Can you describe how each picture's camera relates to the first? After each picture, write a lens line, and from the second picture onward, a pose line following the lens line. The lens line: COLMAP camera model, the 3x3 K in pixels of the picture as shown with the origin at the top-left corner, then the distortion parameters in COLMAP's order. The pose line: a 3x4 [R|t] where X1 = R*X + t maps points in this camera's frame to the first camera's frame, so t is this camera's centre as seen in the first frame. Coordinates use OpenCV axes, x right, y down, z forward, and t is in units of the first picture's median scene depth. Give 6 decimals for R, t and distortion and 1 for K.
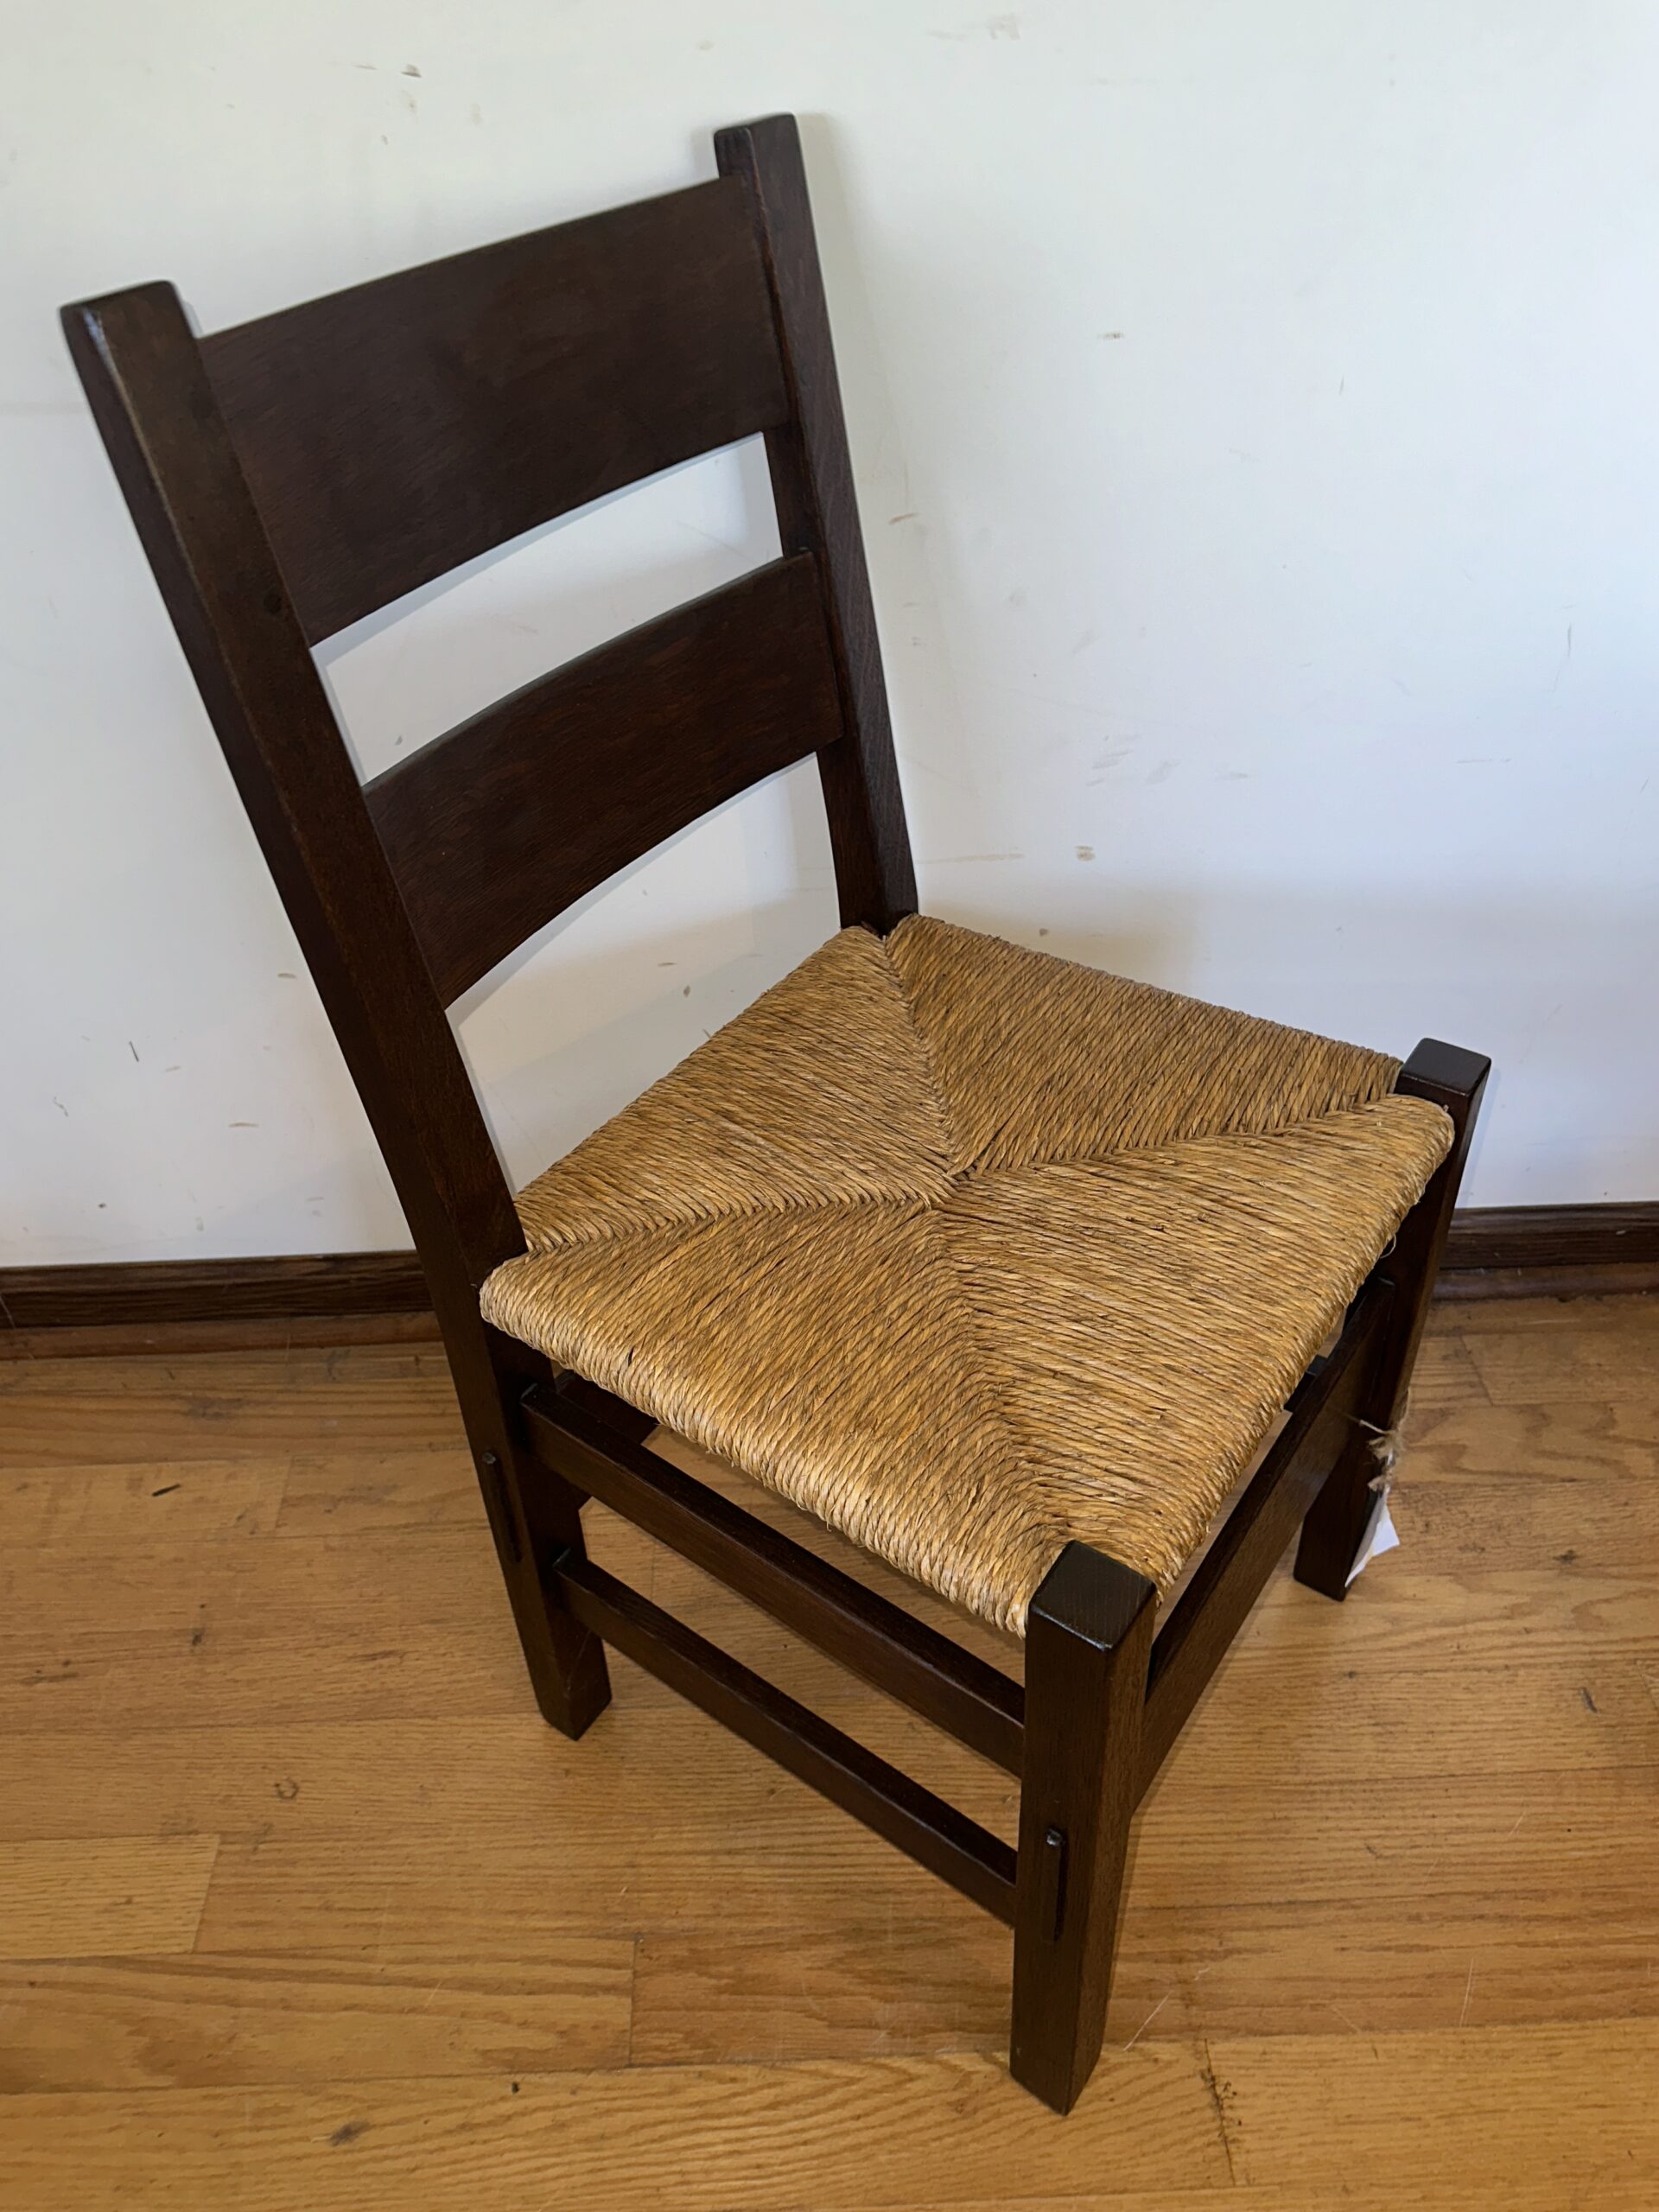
lens RADIAL K [[1637.1, 0, 817.0], [0, 1637.1, 1081.0], [0, 0, 1]] dist [0.002047, -0.010498]
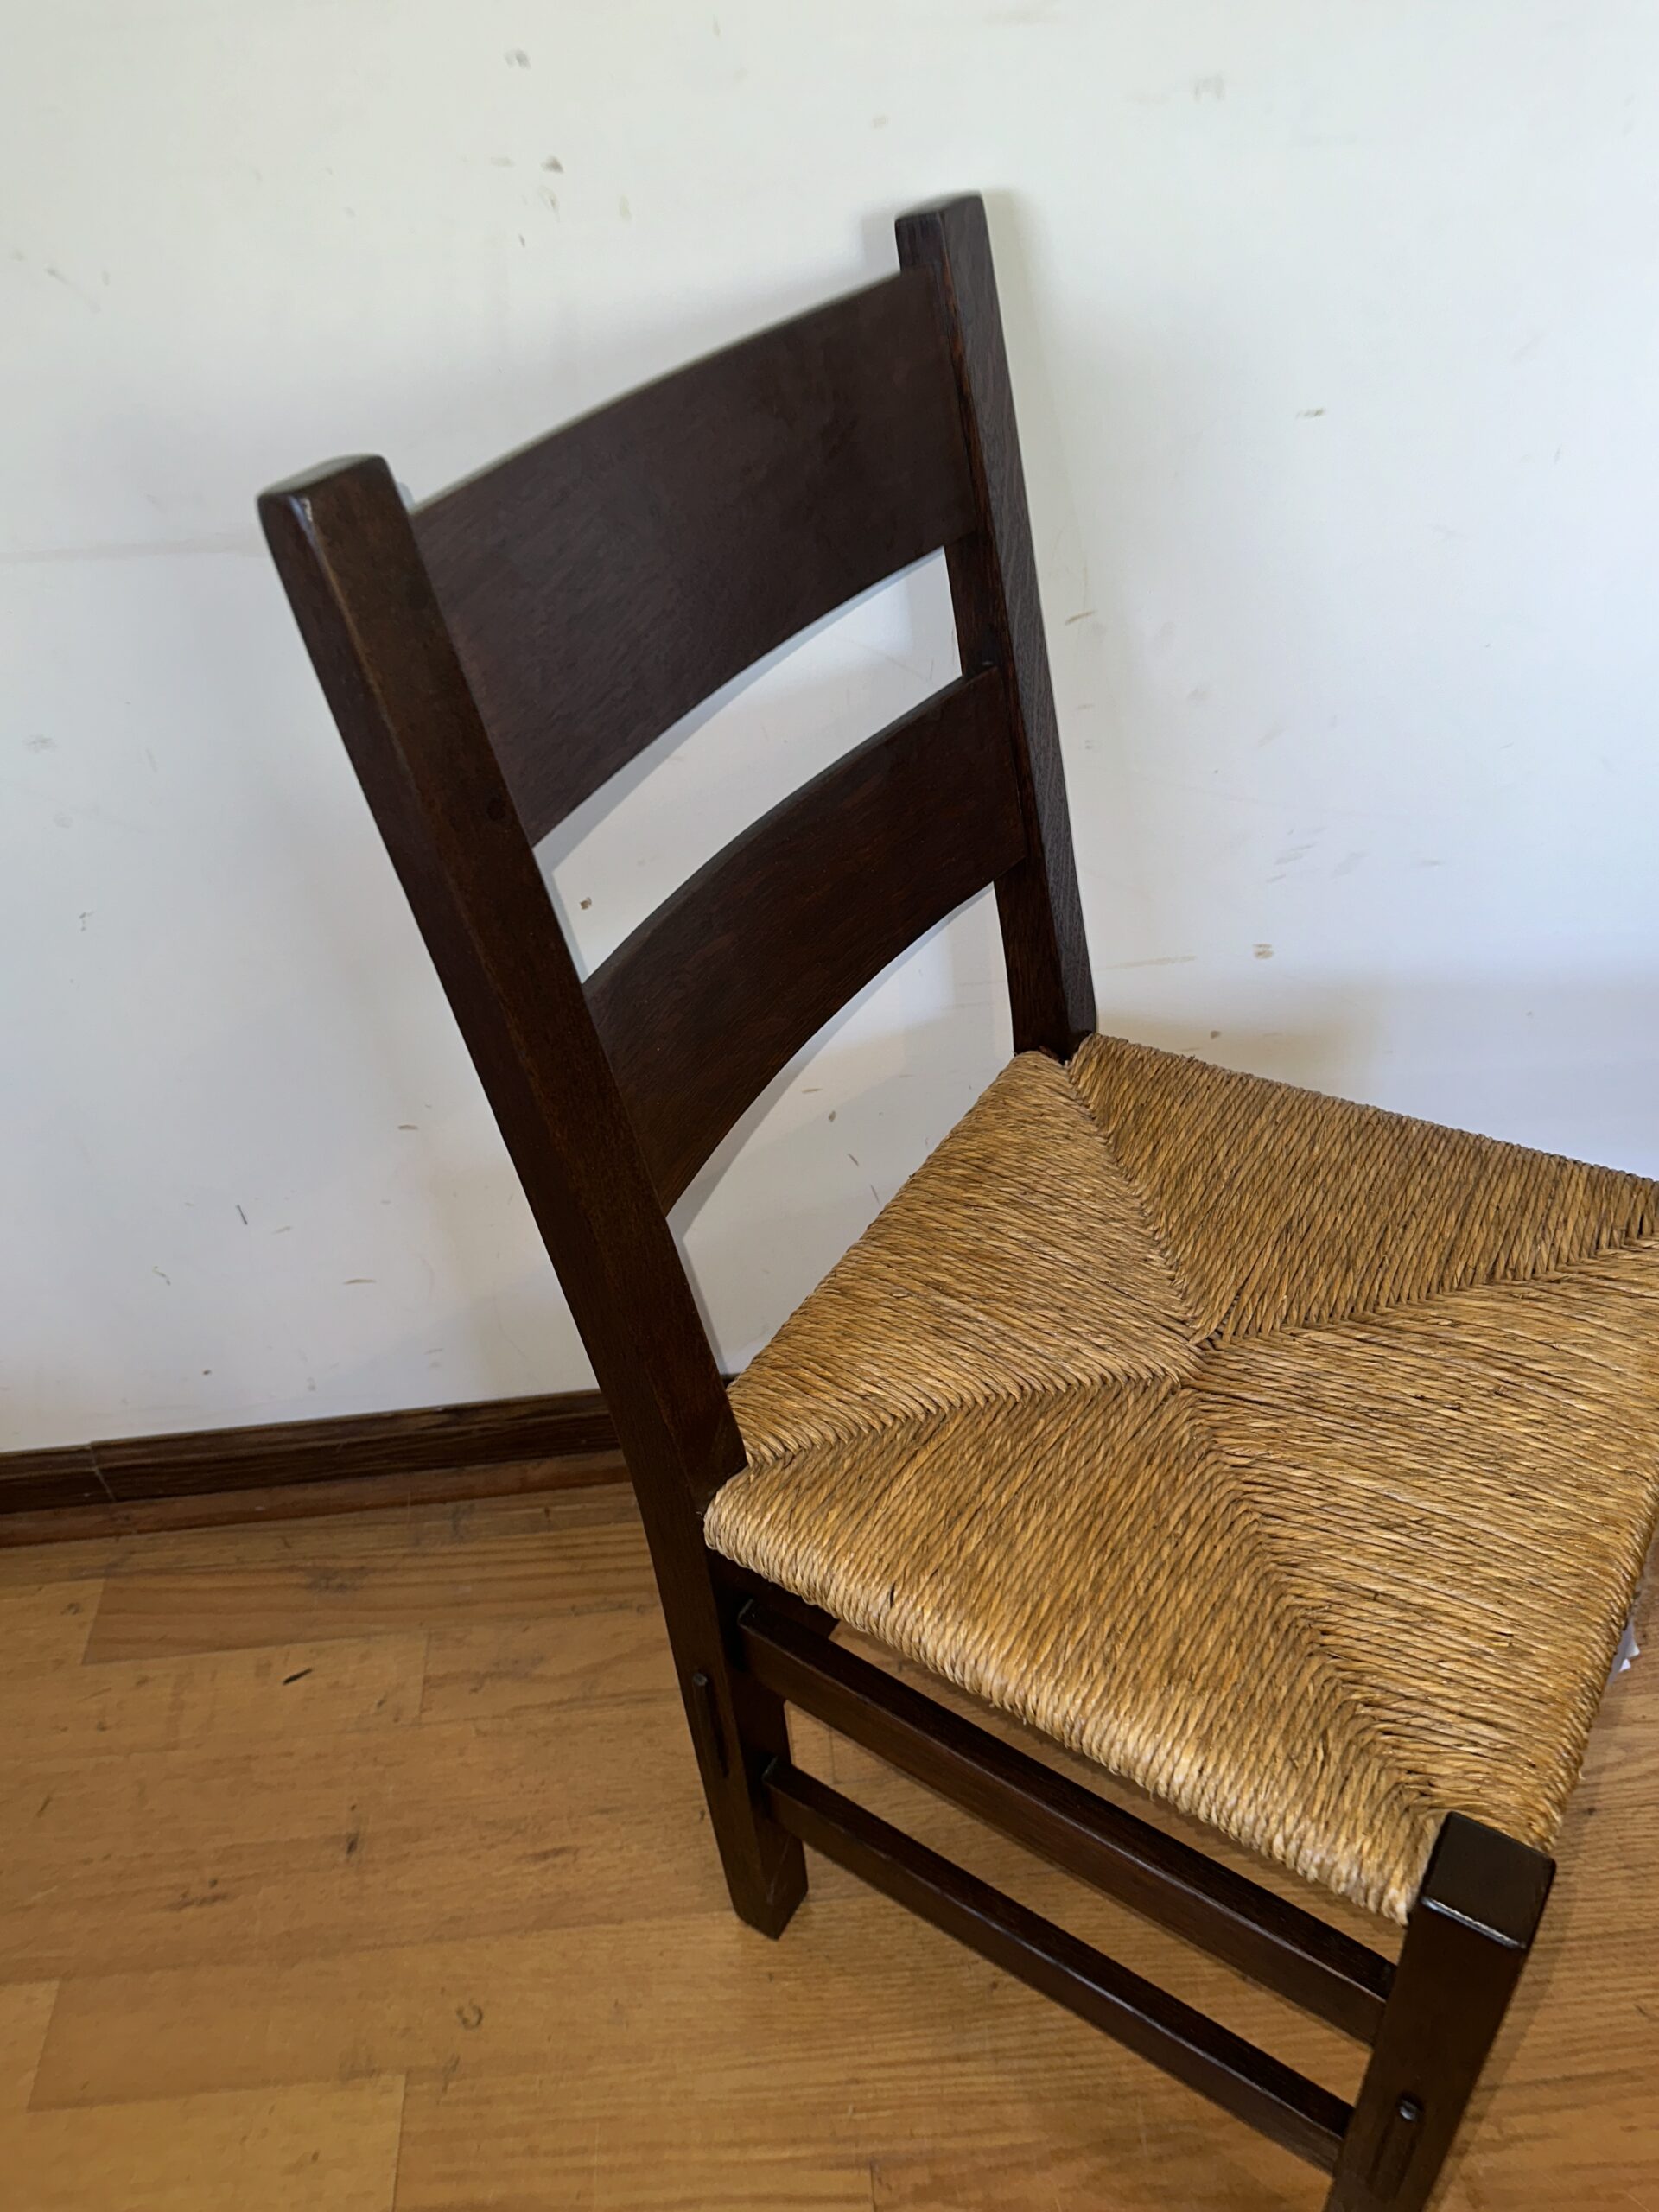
lens RADIAL K [[1625.1, 0, 826.3], [0, 1625.1, 1103.7], [0, 0, 1]] dist [-0.007198, -0.007151]
pose [[0.998282, -0.055816, 0.017834, -0.118659], [0.055558, 0.998348, 0.014633, -0.090773], [-0.018621, -0.013617, 0.999734, 0.093597]]
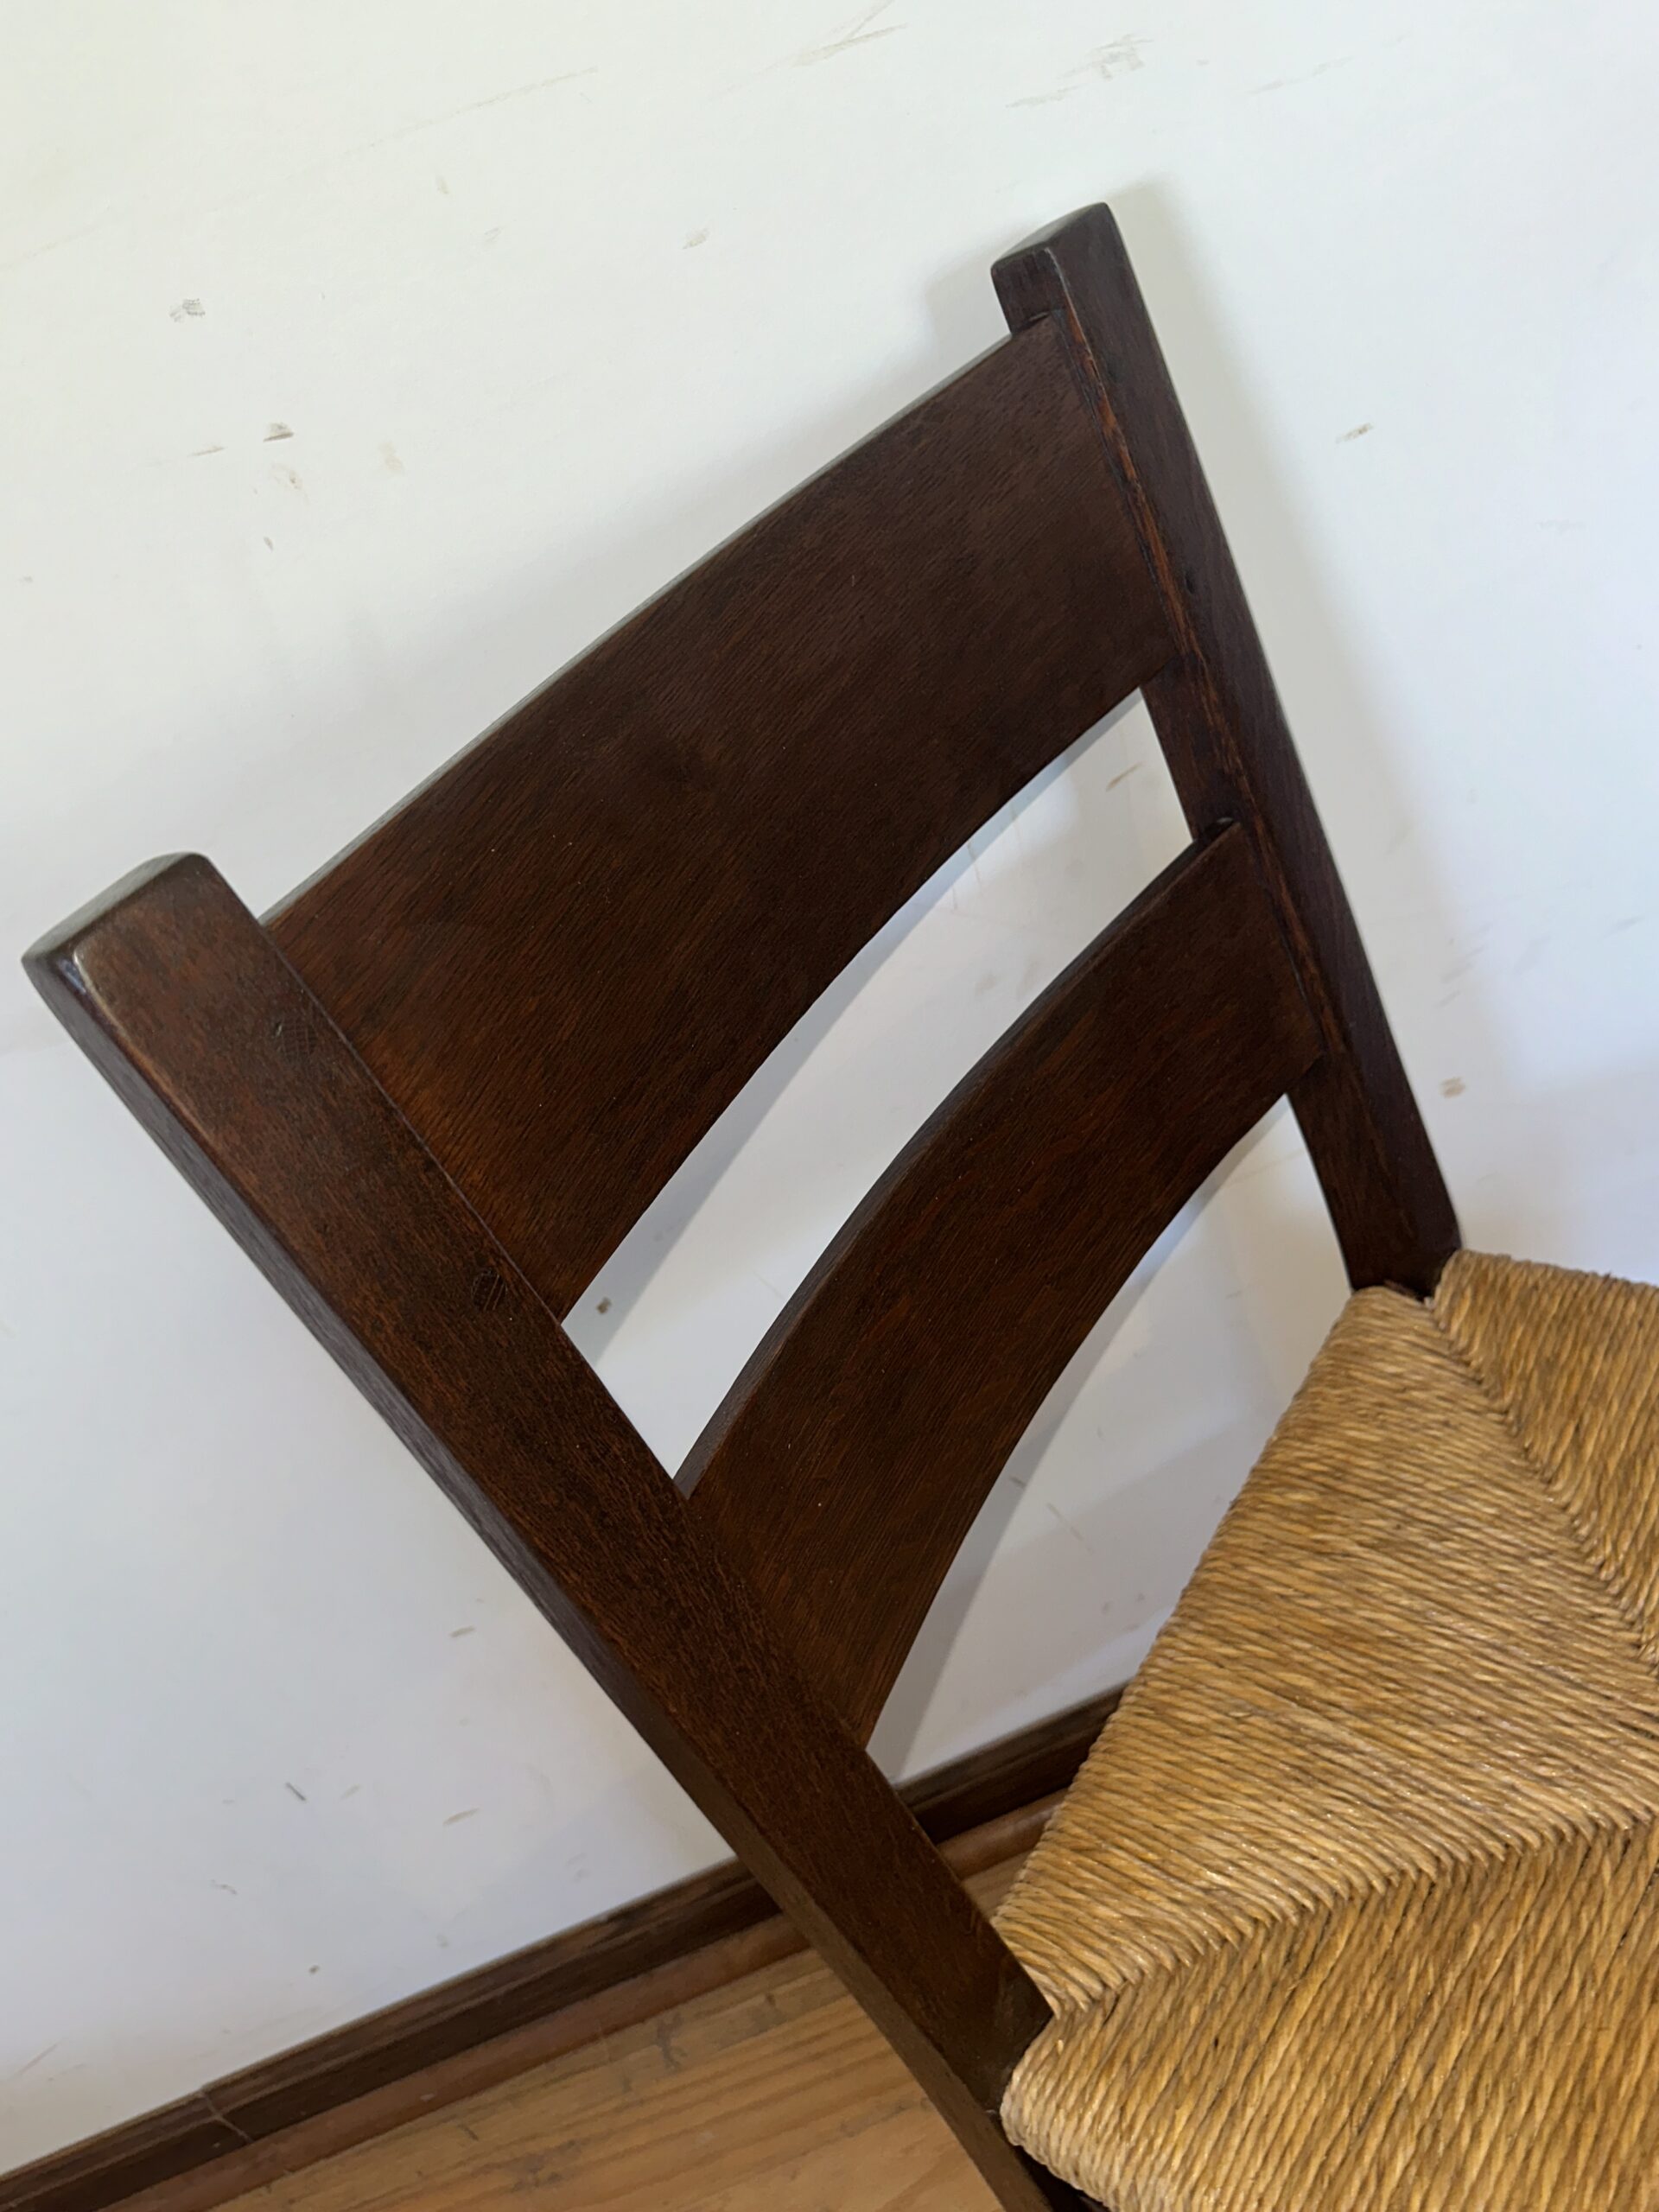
lens RADIAL K [[1704.5, 0, 828.7], [0, 1704.5, 1104.3], [0, 0, 1]] dist [-0.006356, -0.013140]
pose [[0.963662, -0.205837, -0.170256, -0.064480], [0.203033, 0.978584, -0.033912, -0.206106], [0.173590, -0.001888, 0.984816, 0.286064]]
